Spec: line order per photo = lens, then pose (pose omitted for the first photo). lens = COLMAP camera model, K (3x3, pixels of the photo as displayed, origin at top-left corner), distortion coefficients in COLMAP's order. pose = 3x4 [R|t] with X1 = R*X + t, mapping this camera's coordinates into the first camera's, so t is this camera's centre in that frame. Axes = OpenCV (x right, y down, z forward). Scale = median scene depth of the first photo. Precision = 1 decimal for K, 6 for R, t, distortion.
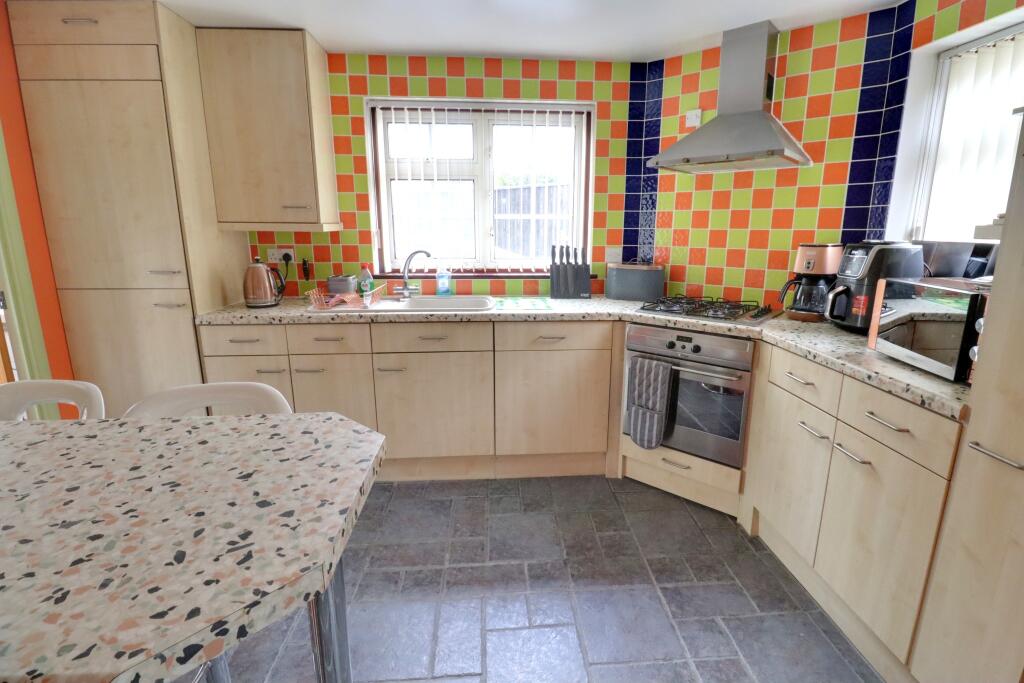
lens RADIAL K [[473.8, 0, 522.9], [0, 473.8, 328.6], [0, 0, 1]] dist [0.000395, -0.015238]
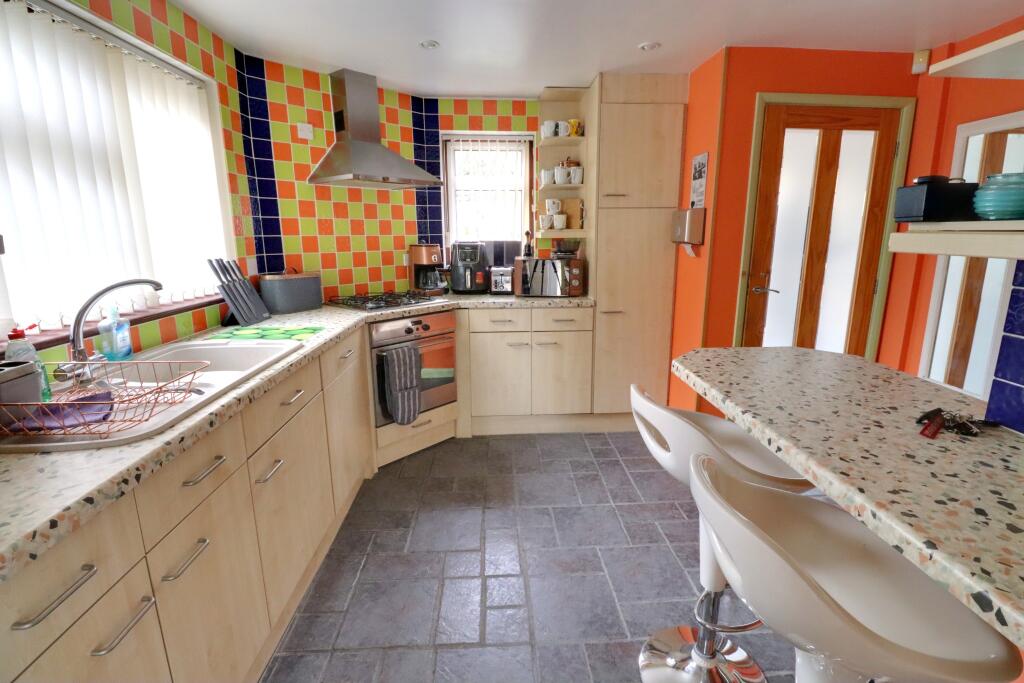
lens RADIAL K [[473.8, 0, 522.9], [0, 473.8, 328.6], [0, 0, 1]] dist [0.000395, -0.015238]
pose [[0.018049, -0.201072, 0.979410, -0.875165], [0.210167, 0.958447, 0.192896, -0.144421], [-0.977499, 0.202358, 0.059558, 0.641754]]
